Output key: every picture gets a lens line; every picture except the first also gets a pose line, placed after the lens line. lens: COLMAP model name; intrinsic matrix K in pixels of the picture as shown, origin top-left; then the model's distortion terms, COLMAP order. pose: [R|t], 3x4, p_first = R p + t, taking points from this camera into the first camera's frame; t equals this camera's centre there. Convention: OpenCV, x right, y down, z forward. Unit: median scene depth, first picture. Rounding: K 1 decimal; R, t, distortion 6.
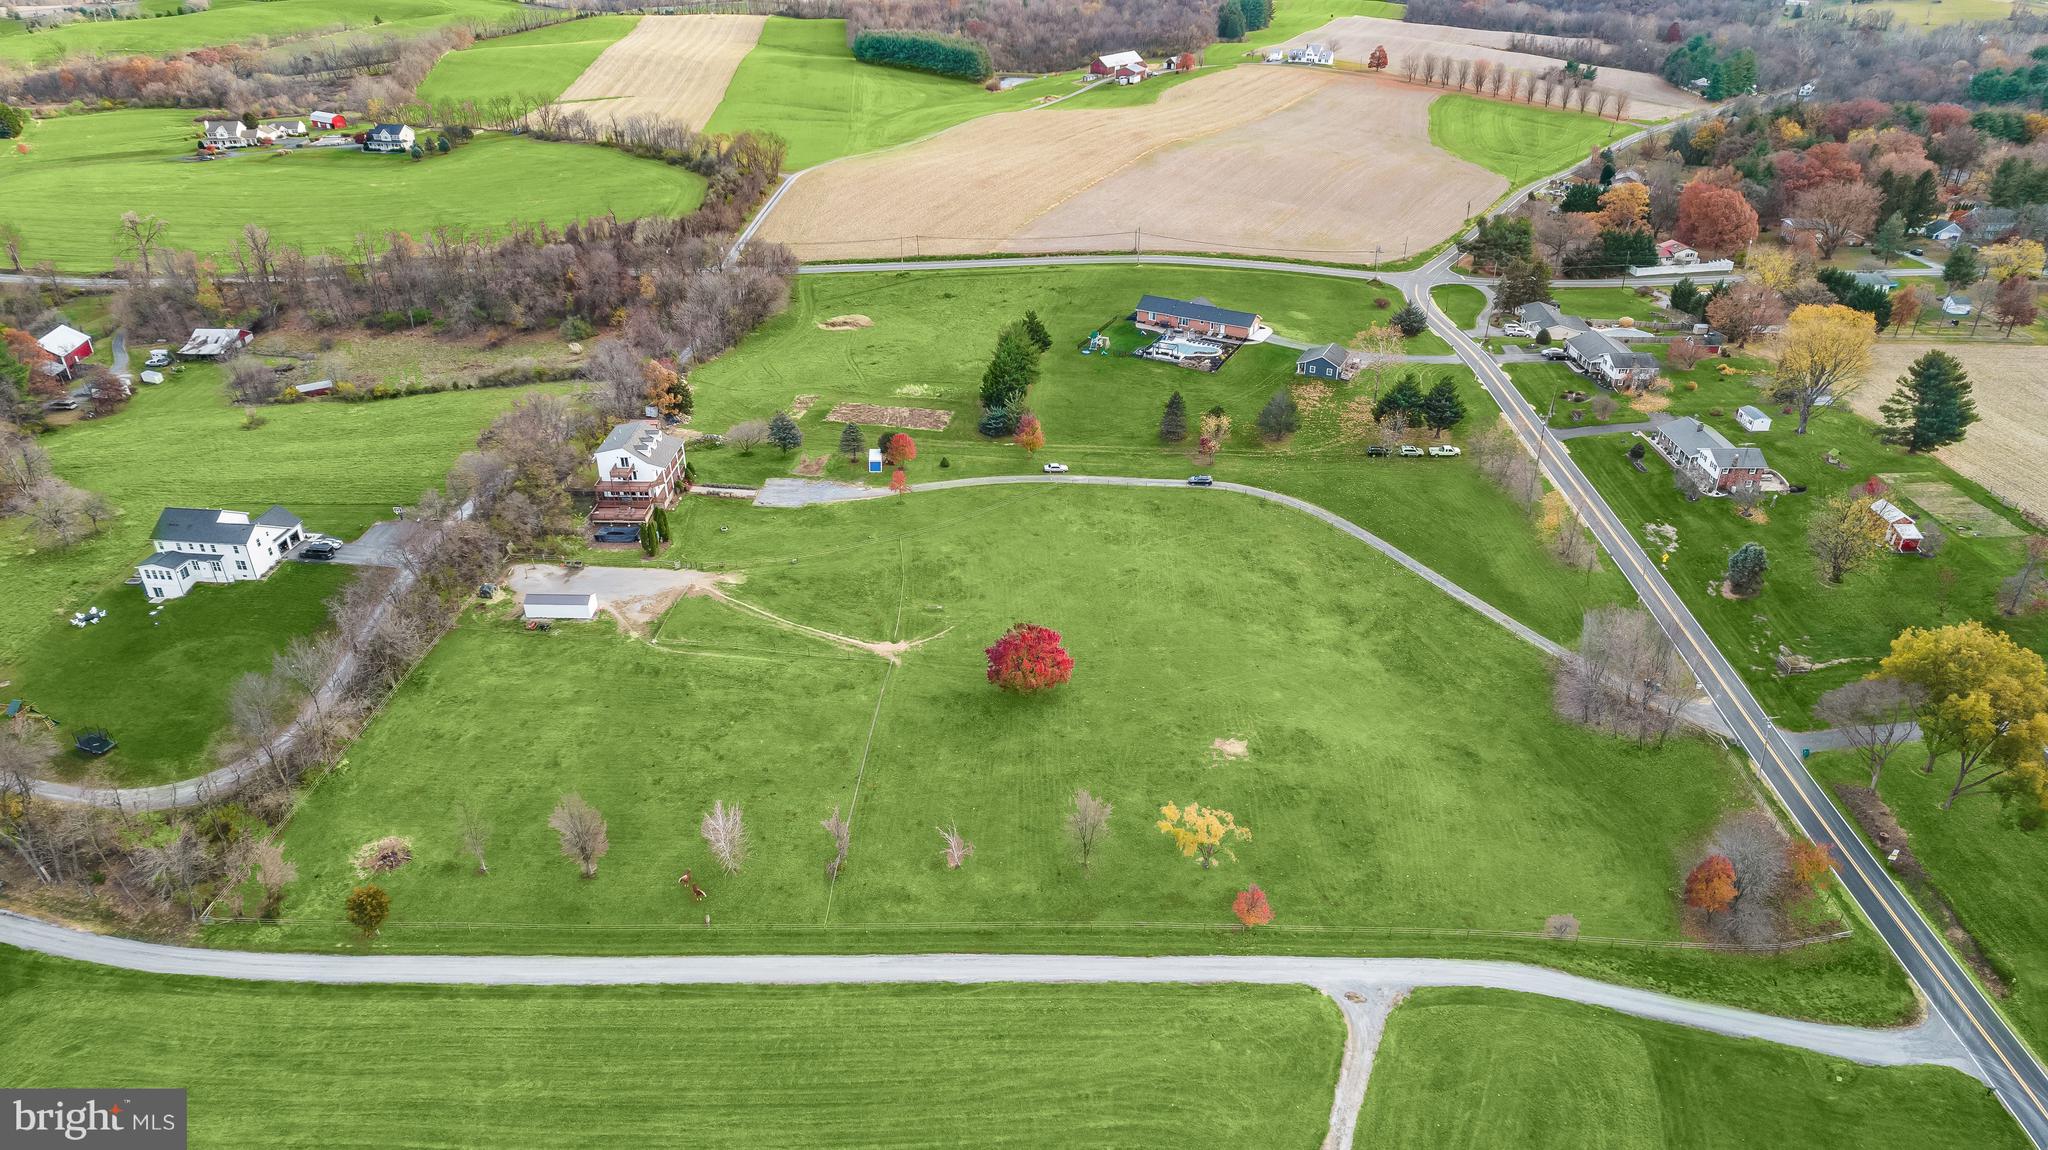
lens RADIAL K [[1301.8, 0, 1020.7], [0, 1301.8, 572.2], [0, 0, 1]] dist [-0.074832, 0.065828]
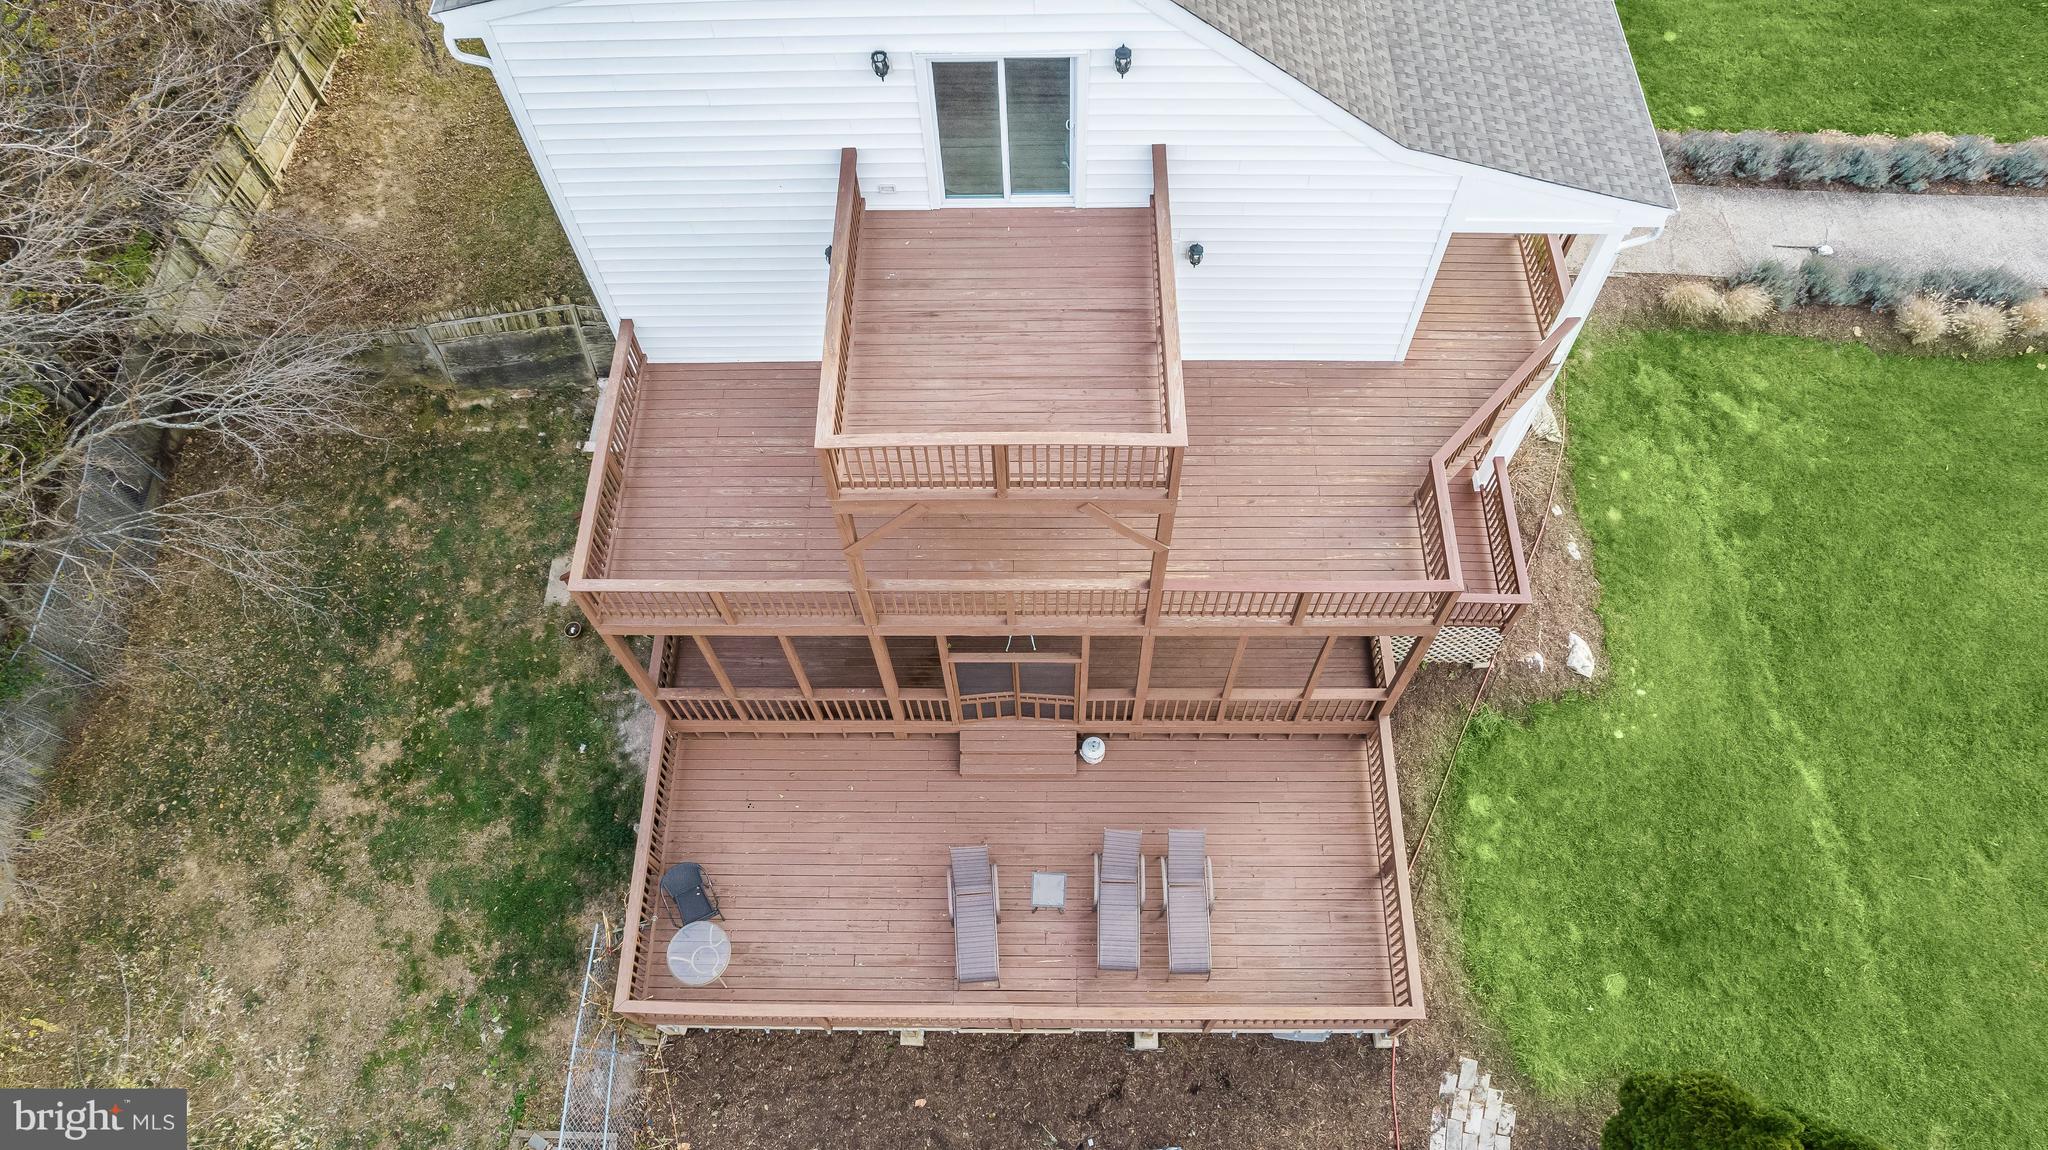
lens RADIAL K [[1306.3, 0, 1020.7], [0, 1306.3, 567.7], [0, 0, 1]] dist [-0.072971, 0.062425]
pose [[0.999496, -0.031297, 0.005365, -0.304540], [0.023217, 0.835568, 0.548896, -0.099675], [-0.021662, -0.548494, 0.835874, 0.935966]]
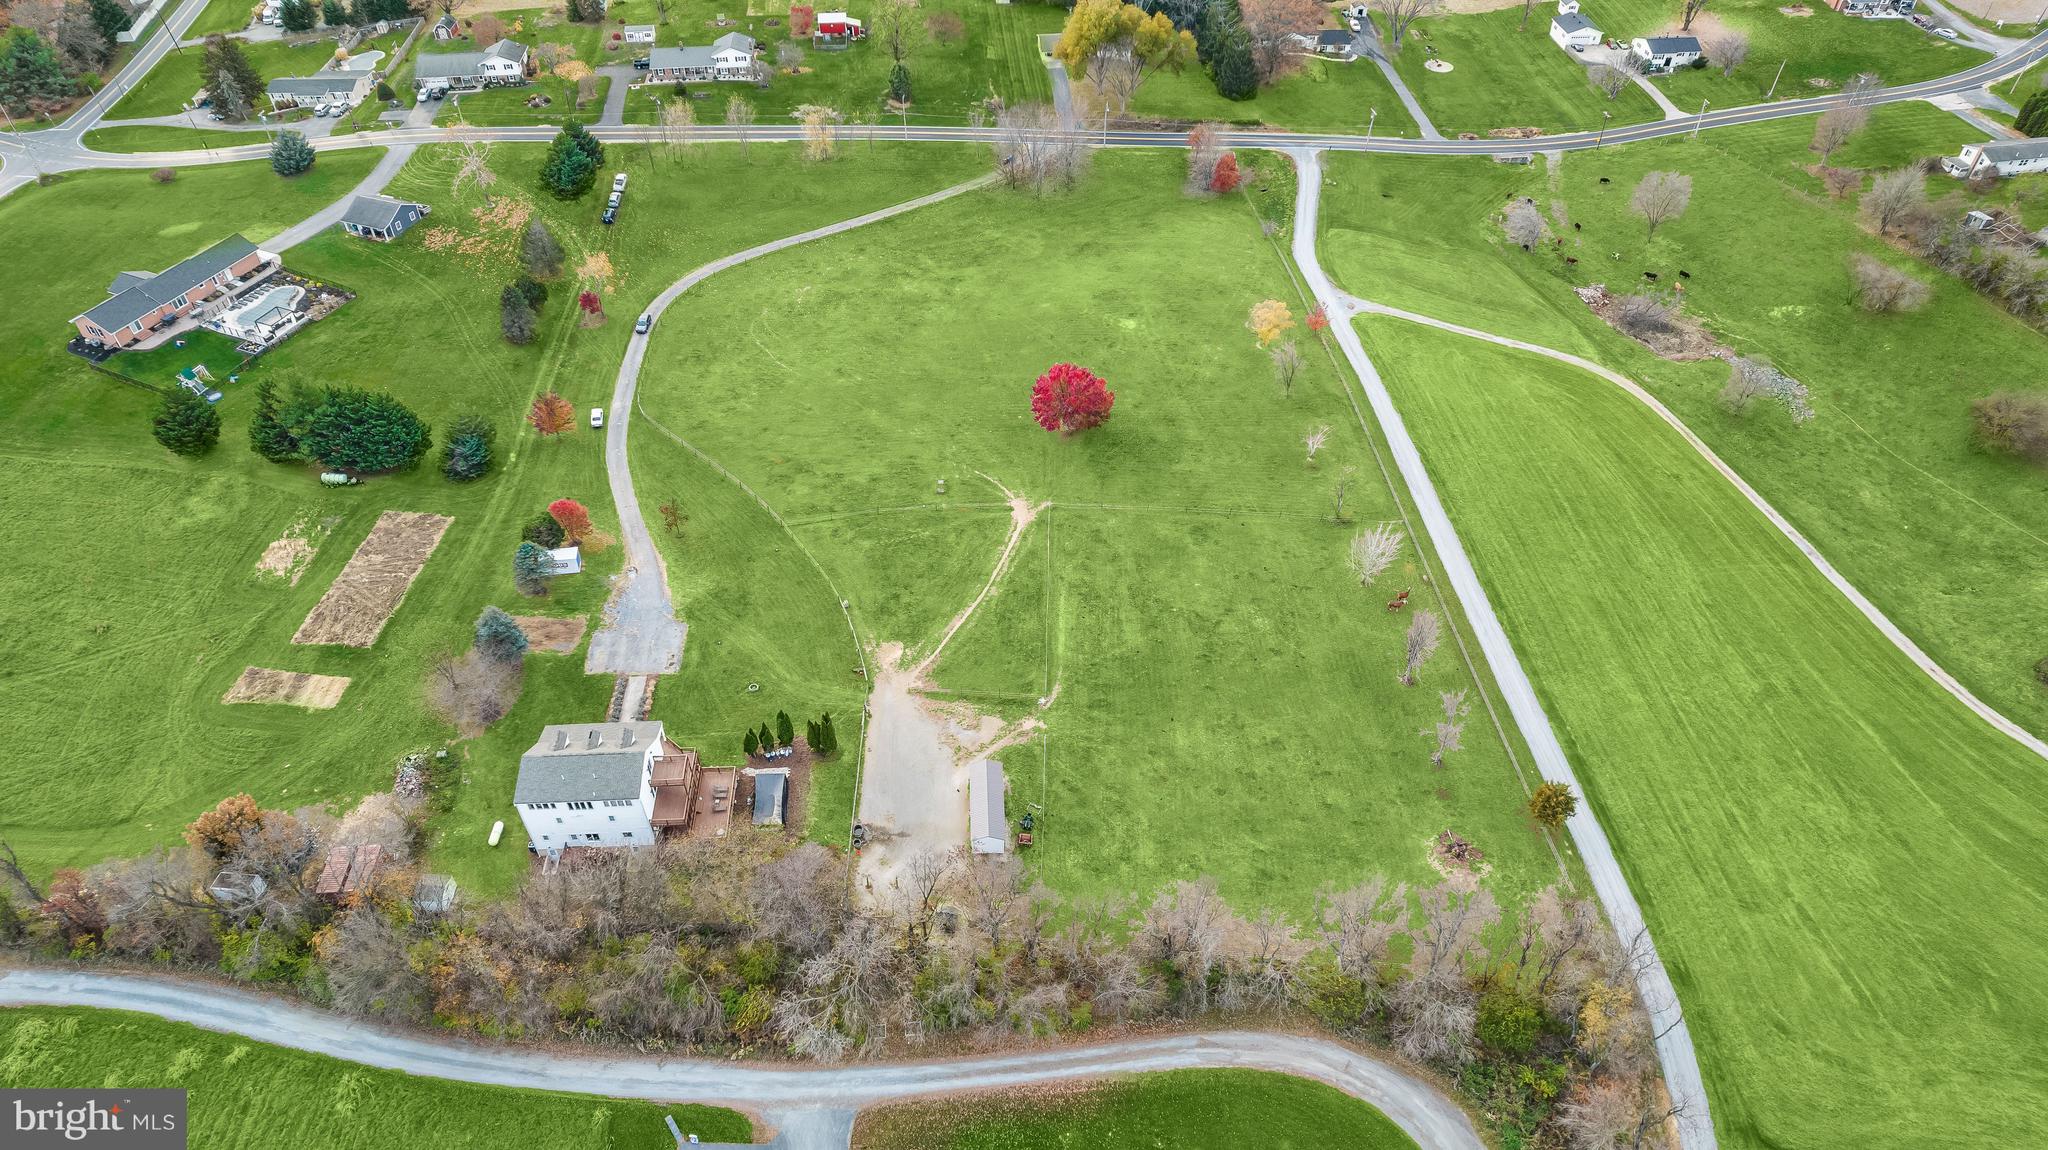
lens RADIAL K [[1306.3, 0, 1020.7], [0, 1306.3, 567.7], [0, 0, 1]] dist [-0.072971, 0.062425]
pose [[-0.087488, -0.679855, 0.728110, -0.687063], [0.487320, 0.608274, 0.626516, -0.427327], [-0.868830, 0.409635, 0.278090, 0.644948]]
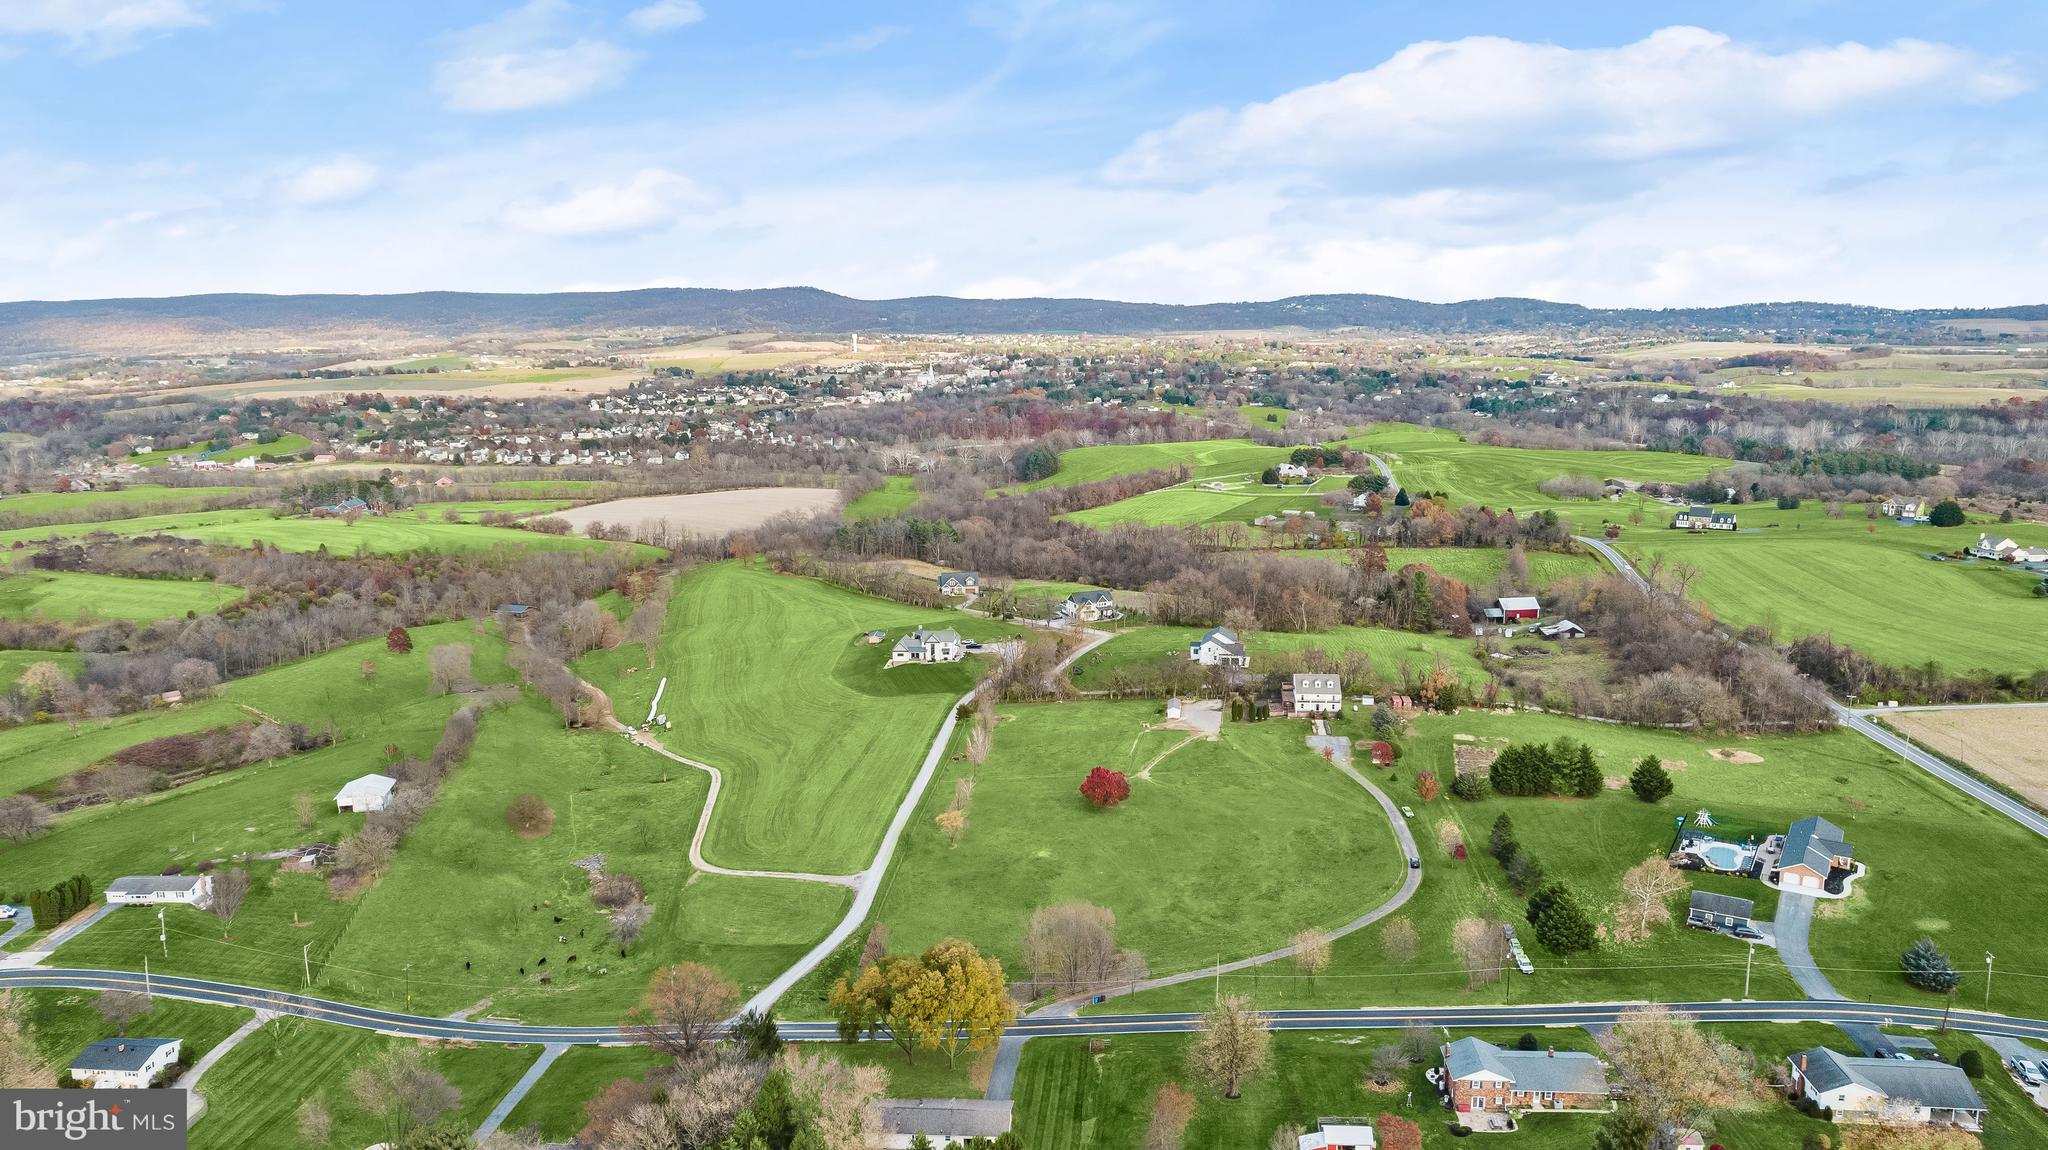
lens RADIAL K [[1346.1, 0, 1028.2], [0, 1346.1, 569.0], [0, 0, 1]] dist [-0.040194, 0.001040]
pose [[-0.092358, 0.187342, -0.977943, 1.374386], [-0.468216, 0.858614, 0.208702, -0.407957], [0.878774, 0.477164, 0.008417, 0.610181]]
